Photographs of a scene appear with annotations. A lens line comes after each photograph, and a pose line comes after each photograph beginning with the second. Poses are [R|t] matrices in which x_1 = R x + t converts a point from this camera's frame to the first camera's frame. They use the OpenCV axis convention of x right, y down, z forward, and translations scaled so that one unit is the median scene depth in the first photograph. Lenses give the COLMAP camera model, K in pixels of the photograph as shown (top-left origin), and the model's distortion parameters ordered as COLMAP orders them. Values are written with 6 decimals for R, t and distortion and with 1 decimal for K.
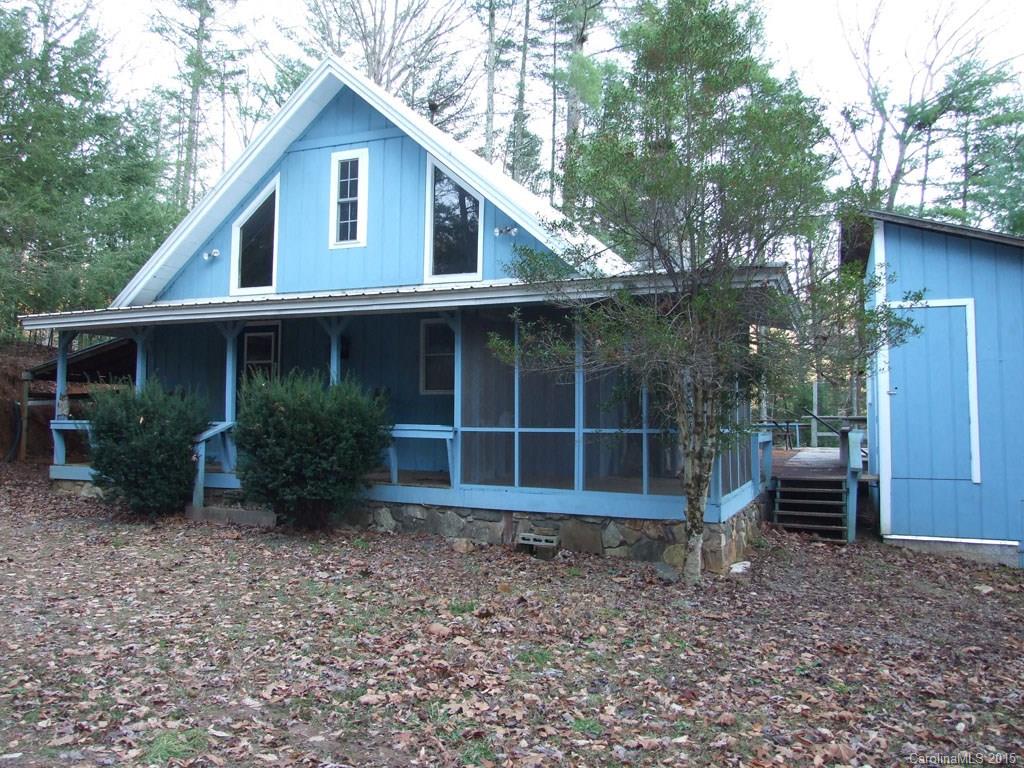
lens RADIAL K [[843.5, 0, 511.8], [0, 843.5, 378.8], [0, 0, 1]] dist [0.002954, 0.002522]
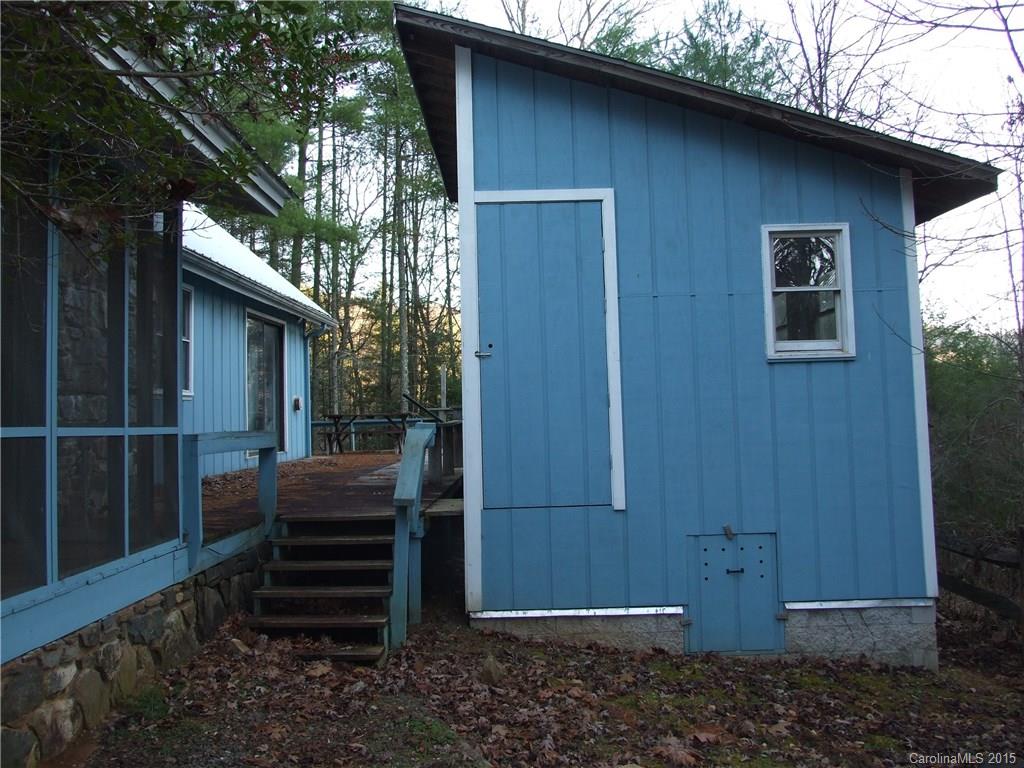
lens RADIAL K [[843.5, 0, 512.2], [0, 843.5, 383.6], [0, 0, 1]] dist [0.002954, 0.002522]
pose [[0.932434, -0.005985, 0.361290, 0.274665], [0.005010, 0.999981, 0.003634, 0.034956], [-0.361305, -0.001579, 0.932446, 0.489959]]
